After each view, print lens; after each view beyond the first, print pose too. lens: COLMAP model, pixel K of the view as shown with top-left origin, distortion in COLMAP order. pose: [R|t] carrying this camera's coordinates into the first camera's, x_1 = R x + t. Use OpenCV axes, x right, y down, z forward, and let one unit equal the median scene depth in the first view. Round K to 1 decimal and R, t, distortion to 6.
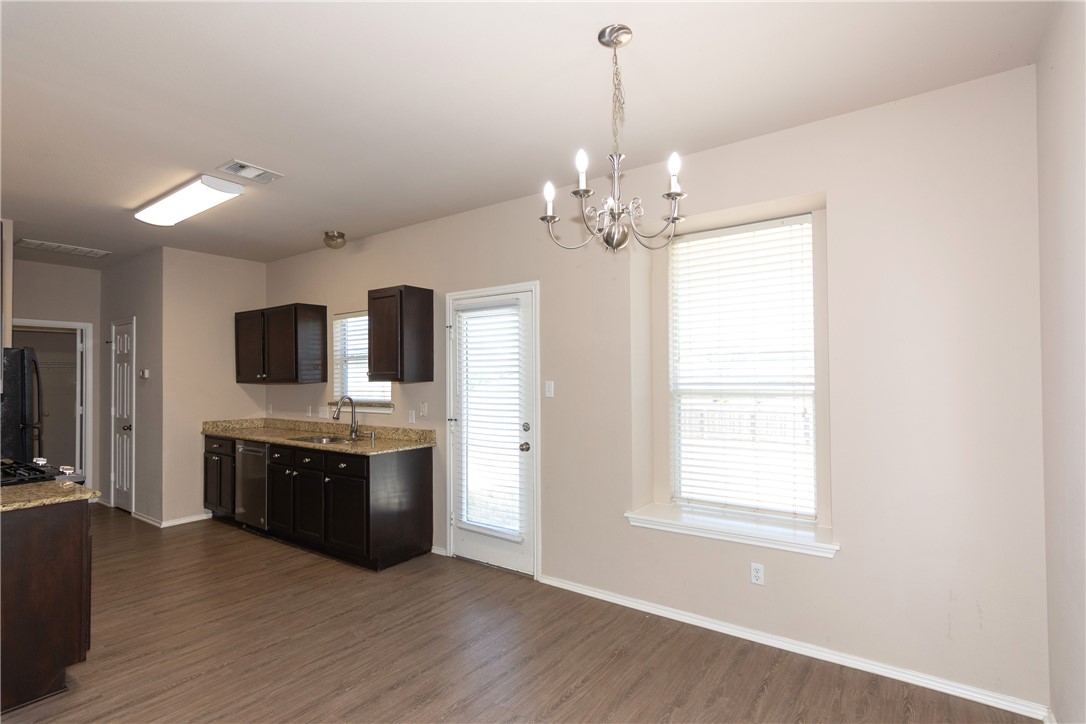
lens RADIAL K [[524.7, 0, 548.0], [0, 524.7, 370.2], [0, 0, 1]] dist [0.000688, 0.004057]
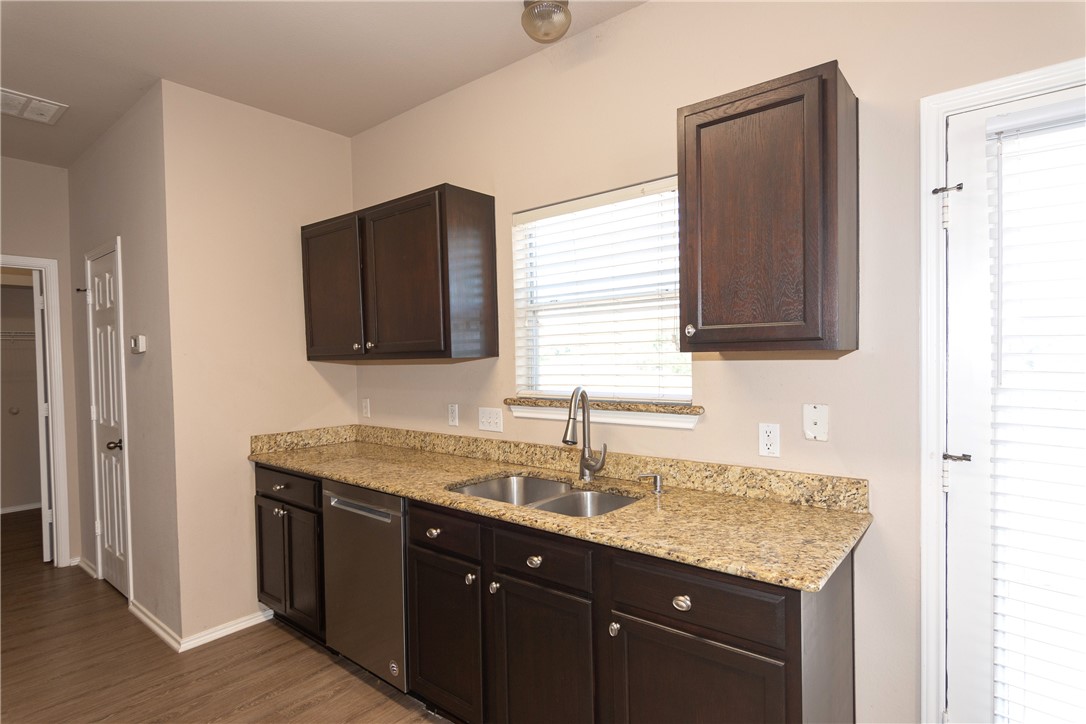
lens RADIAL K [[569.9, 0, 556.8], [0, 569.9, 369.3], [0, 0, 1]] dist [-0.005483, 0.003038]
pose [[0.998342, -0.008321, -0.056956, -0.364859], [0.010562, 0.999177, 0.039161, 0.015688], [0.056583, -0.039698, 0.997608, 0.520268]]
